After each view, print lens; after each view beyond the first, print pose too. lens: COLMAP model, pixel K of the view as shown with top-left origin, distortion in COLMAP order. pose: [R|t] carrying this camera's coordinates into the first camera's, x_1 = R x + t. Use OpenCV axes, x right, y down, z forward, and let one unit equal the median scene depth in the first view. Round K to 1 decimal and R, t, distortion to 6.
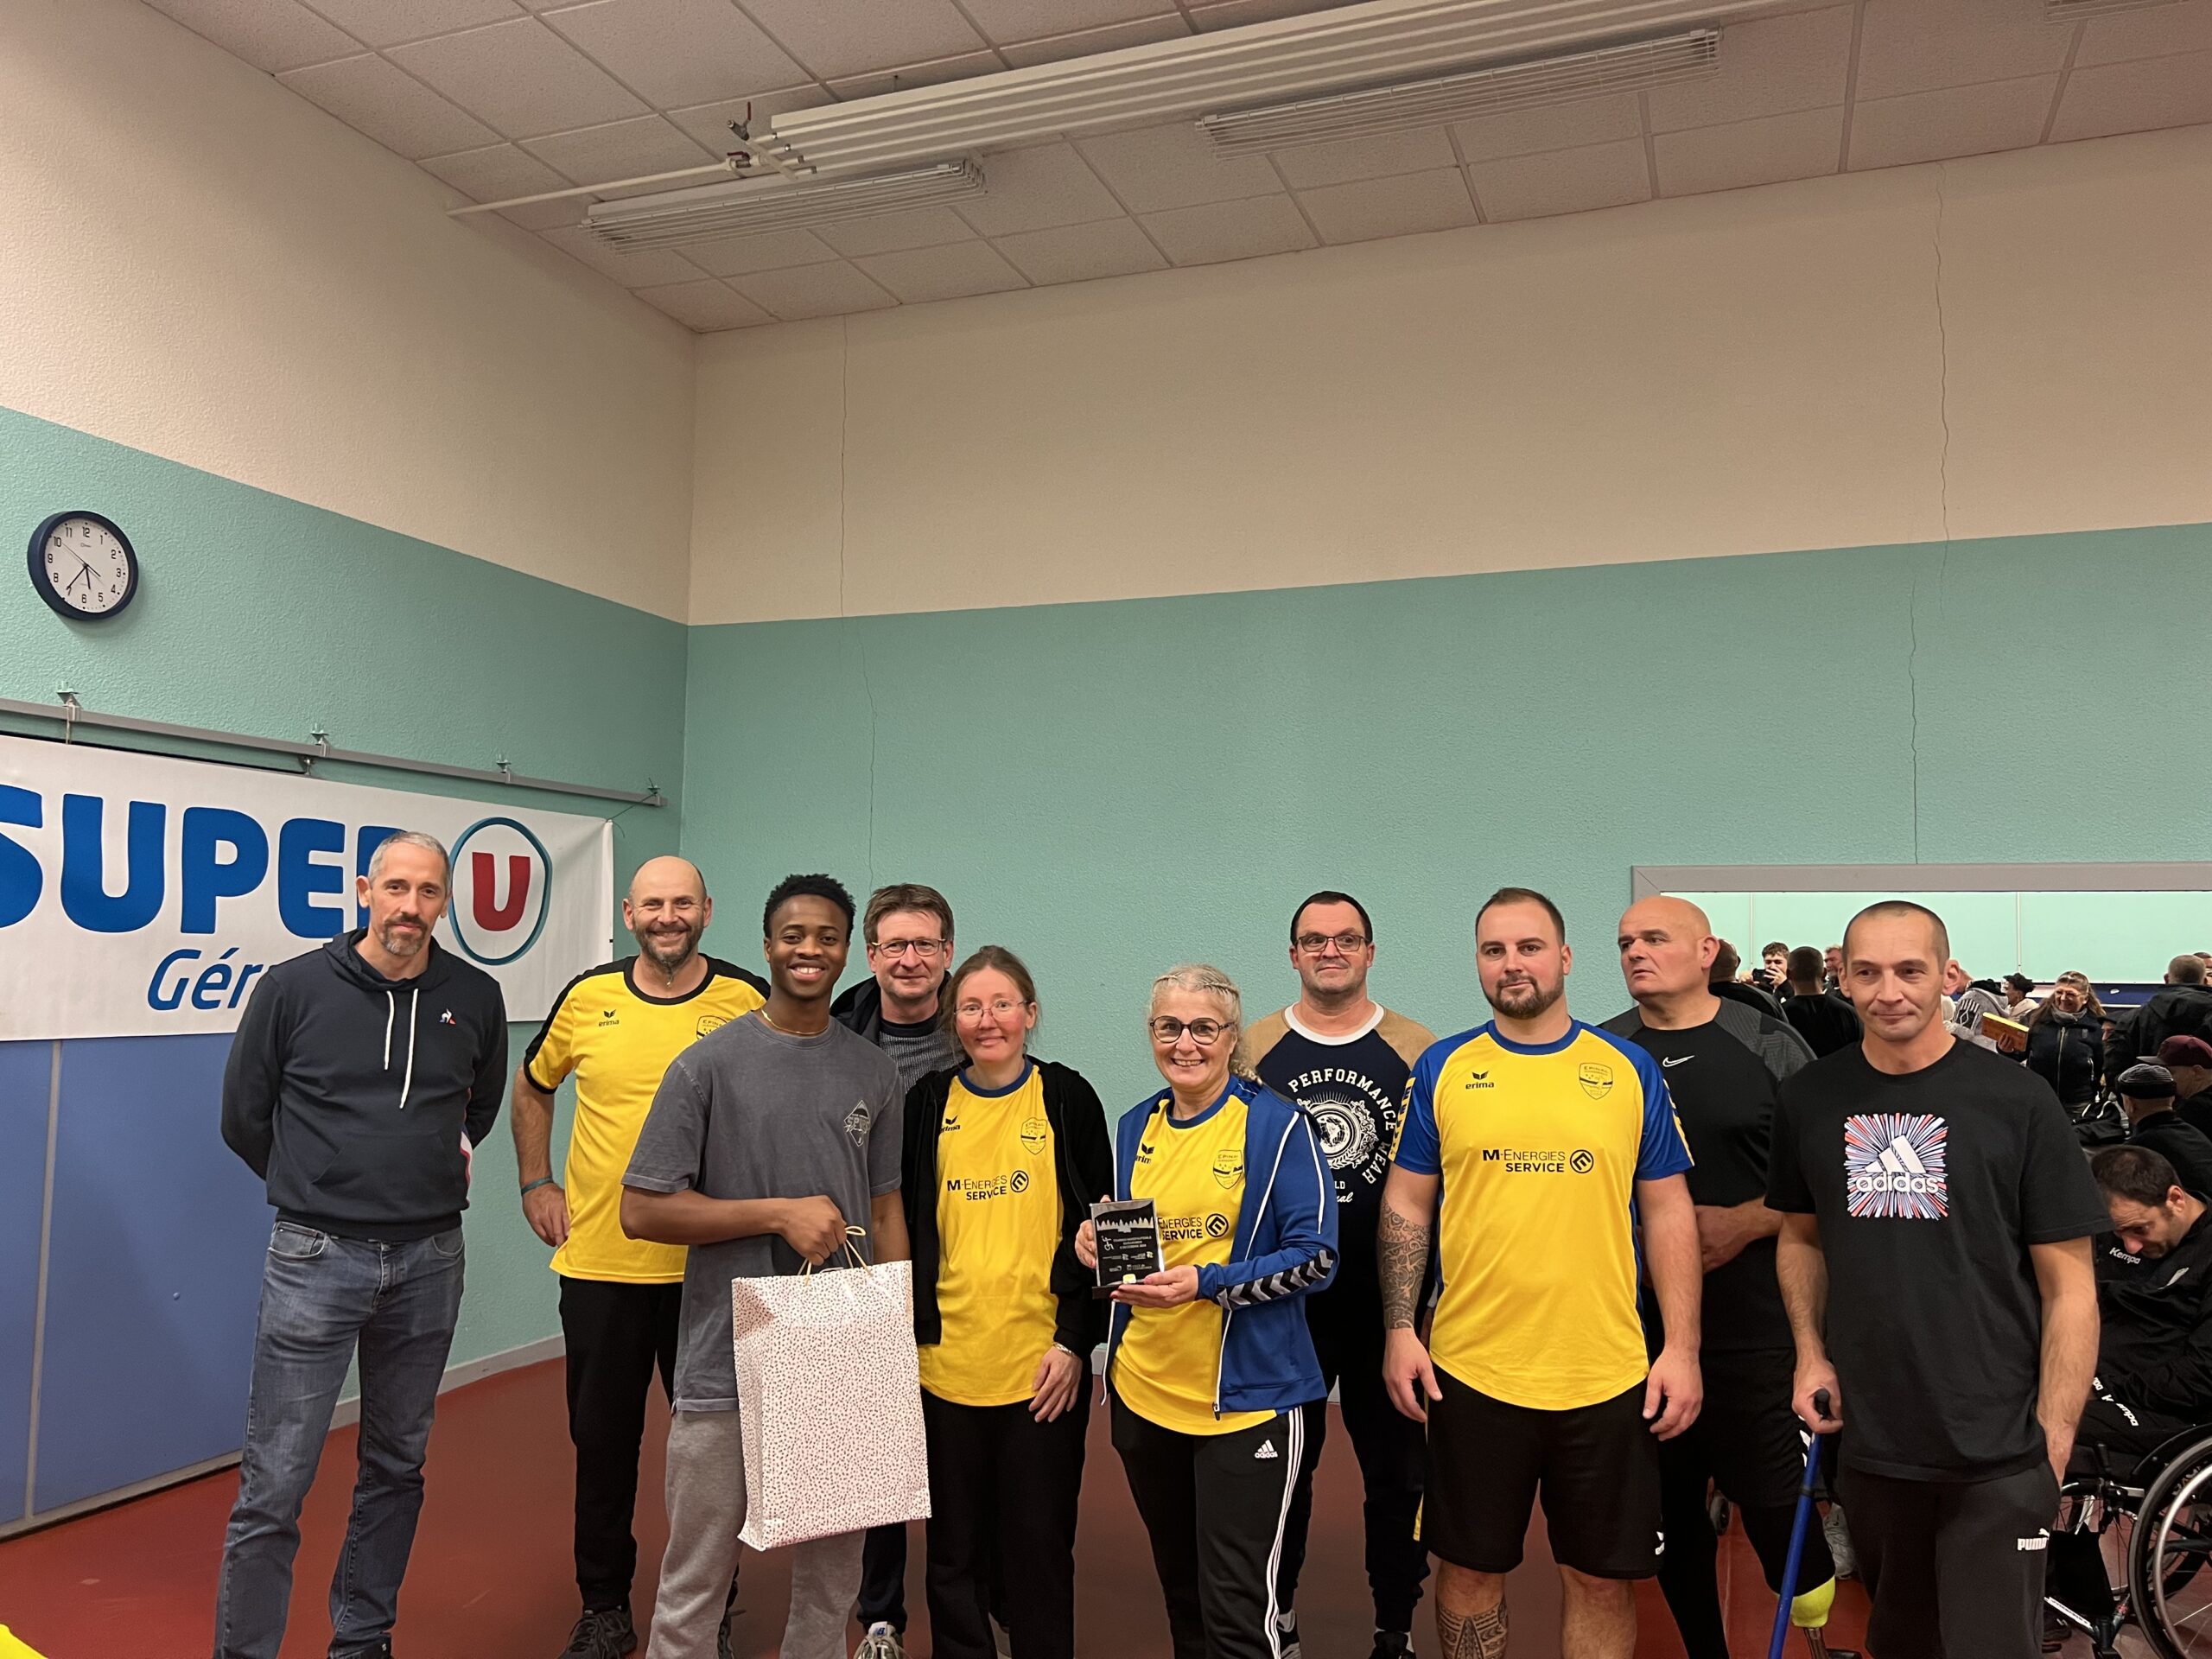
lens RADIAL K [[1661.1, 0, 1106.0], [0, 1661.1, 829.5], [0, 0, 1]] dist [0.045199, -0.056883]
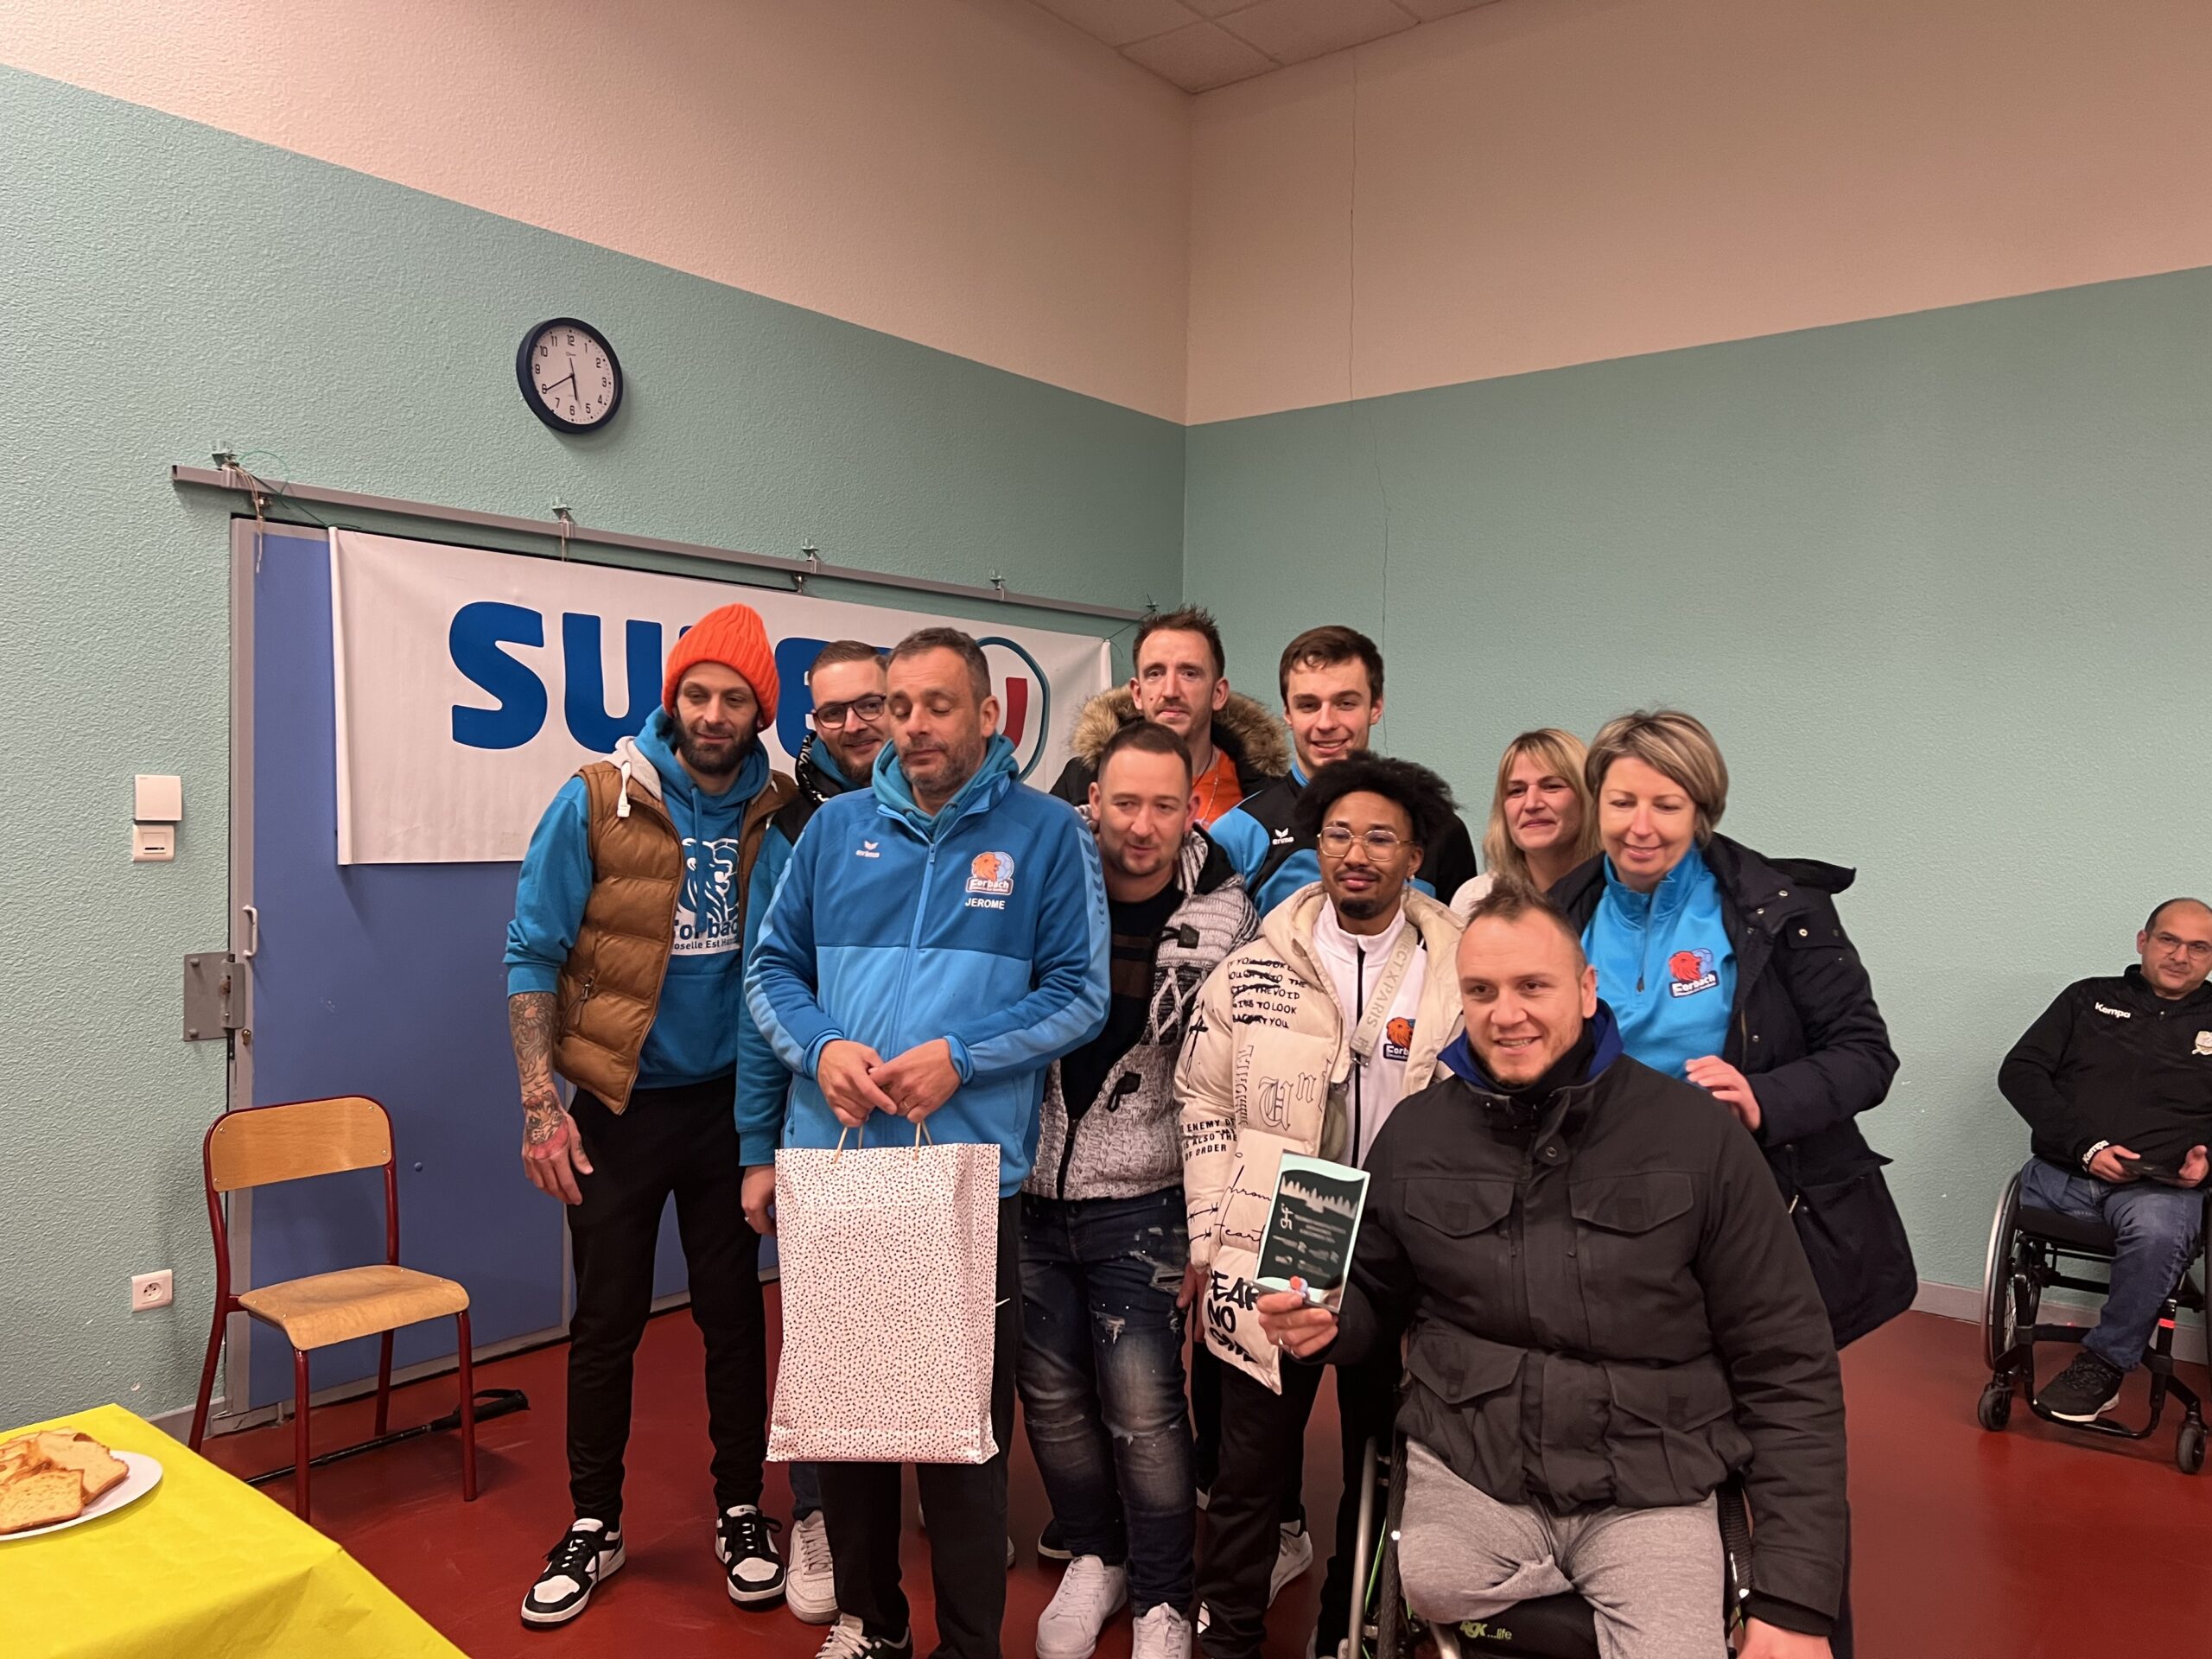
lens RADIAL K [[1661.1, 0, 1106.0], [0, 1661.1, 829.5], [0, 0, 1]] dist [0.045199, -0.056883]
pose [[0.952229, 0.005093, -0.305343, -0.017158], [0.023967, 0.995531, 0.091347, 0.021636], [0.304443, -0.094302, 0.947851, 0.144112]]
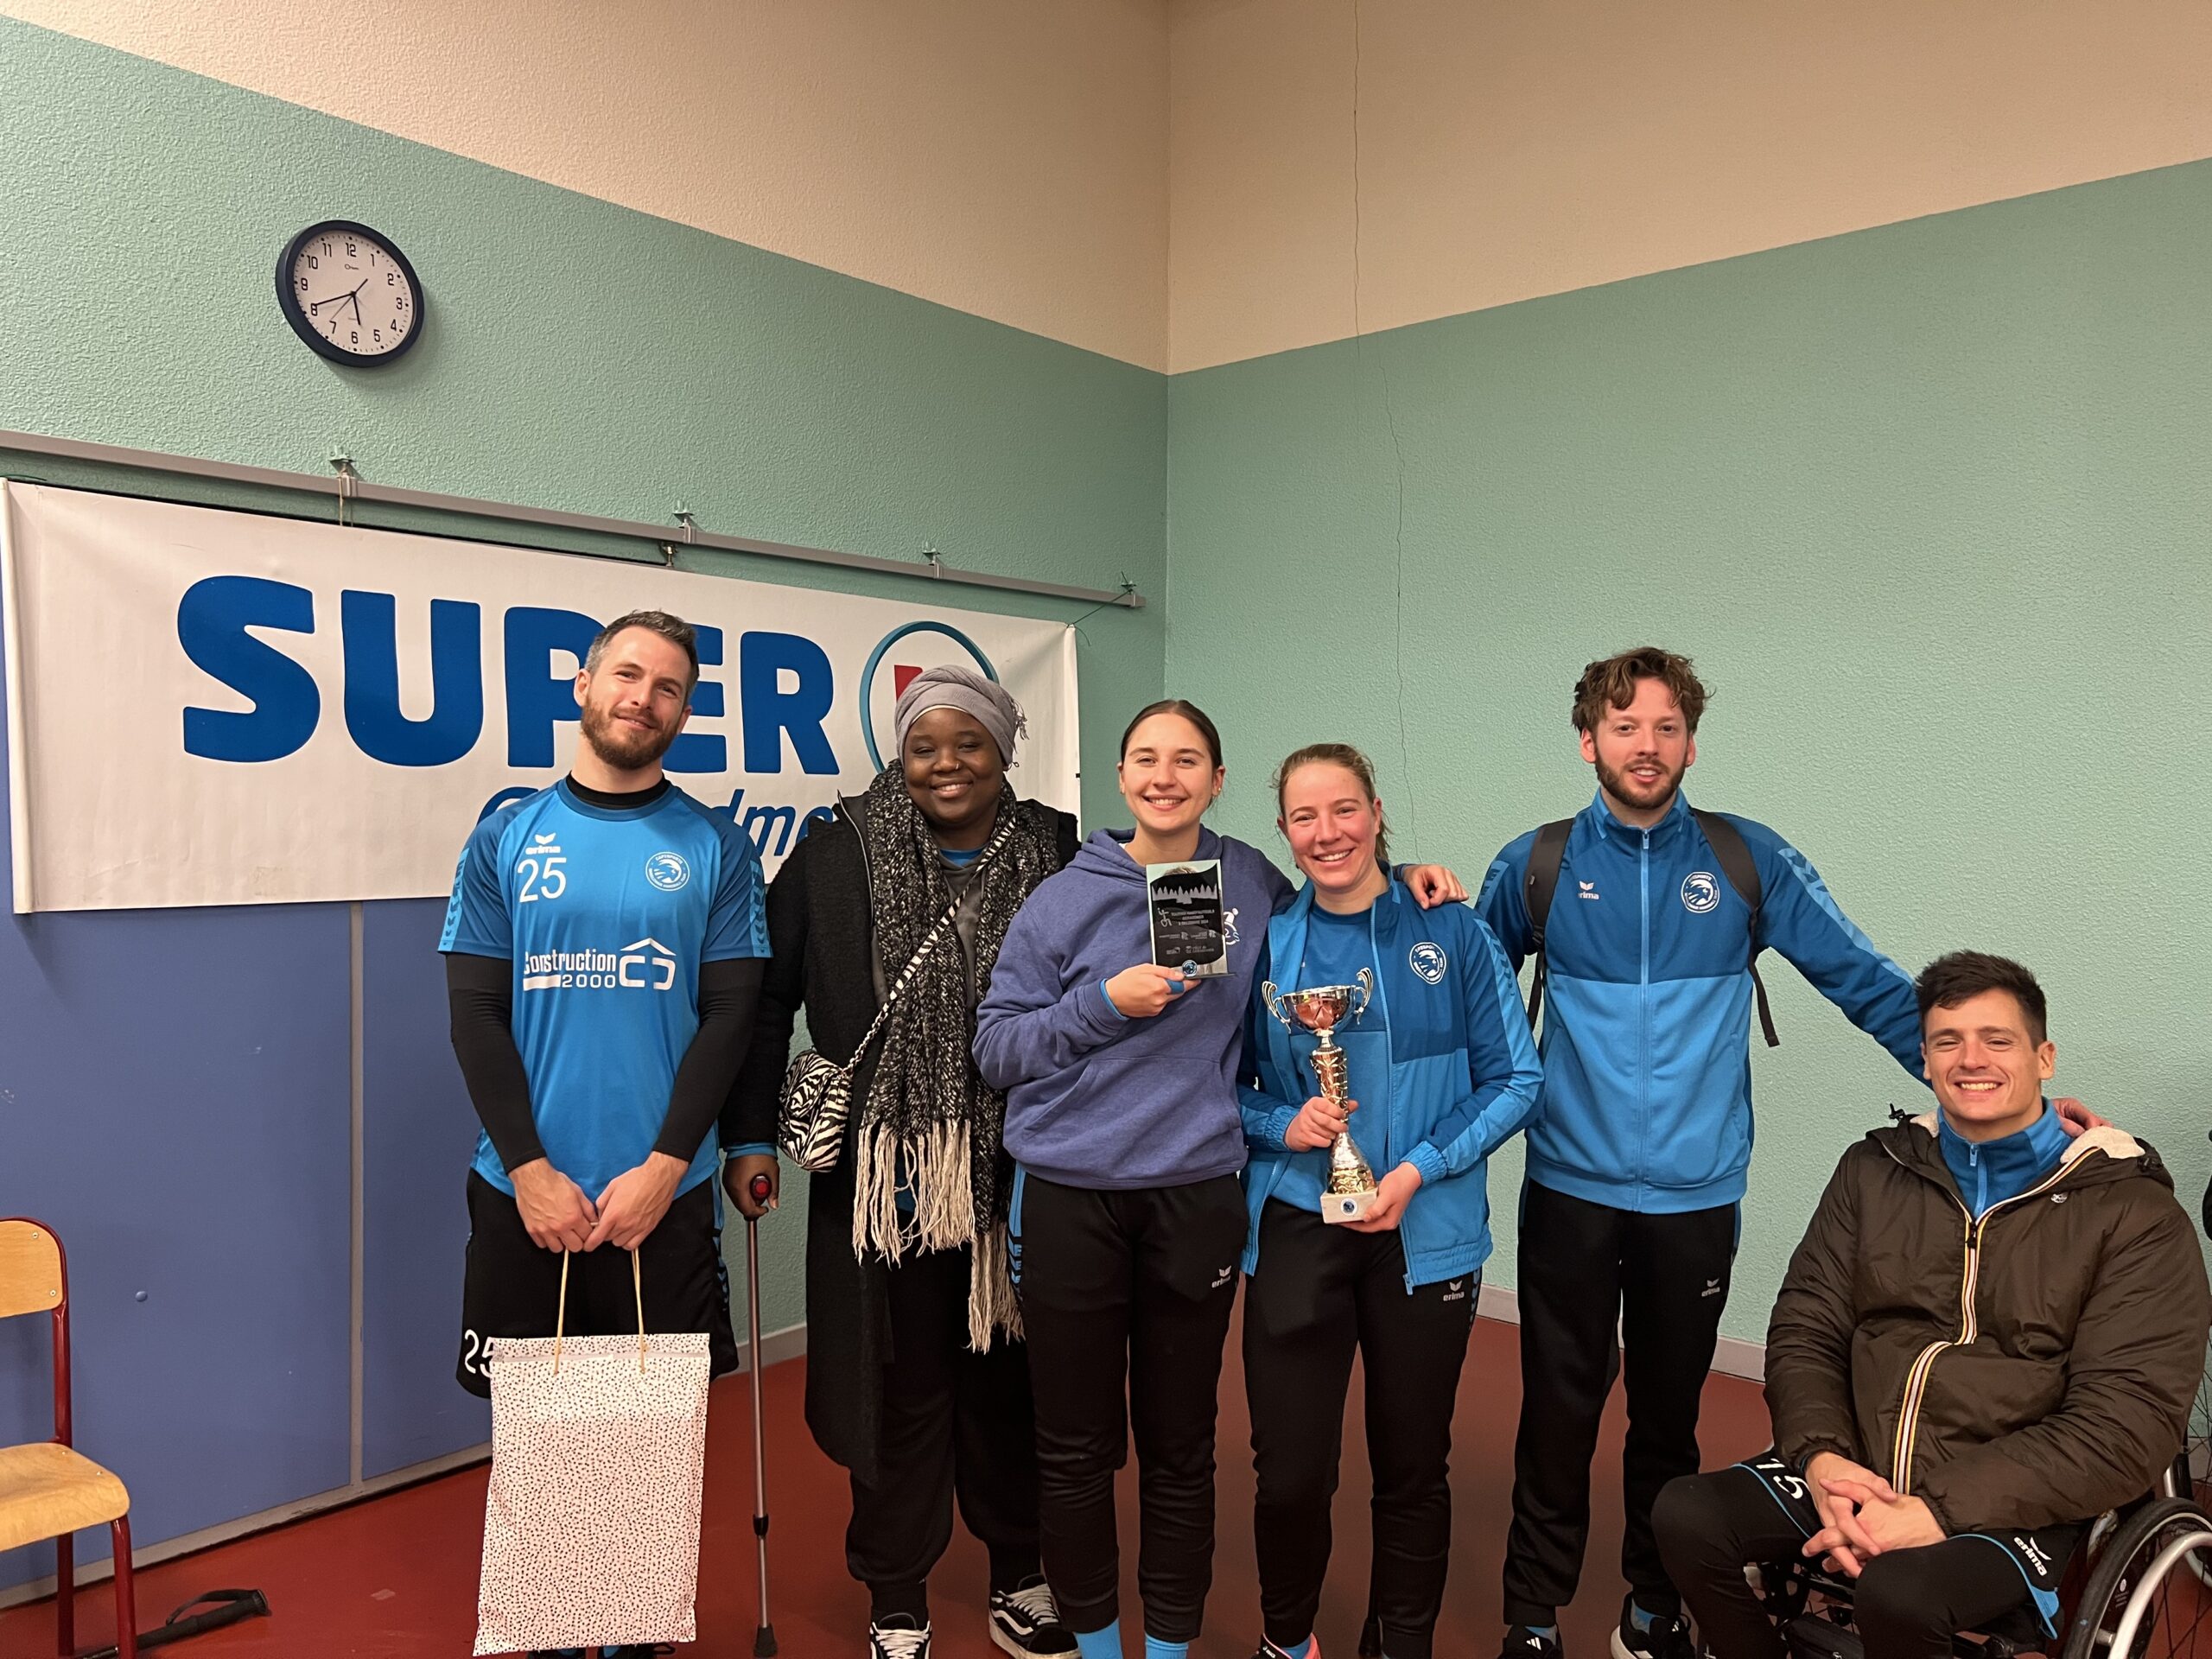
lens RADIAL K [[1697.5, 0, 1106.0], [0, 1697.5, 829.5], [0, 0, 1]] dist [0.008080, 0.004640]
pose [[0.943196, -0.005825, -0.332186, -0.019659], [0.036554, 0.995596, 0.086332, 0.031816], [0.330220, -0.093571, 0.939255, 0.332005]]
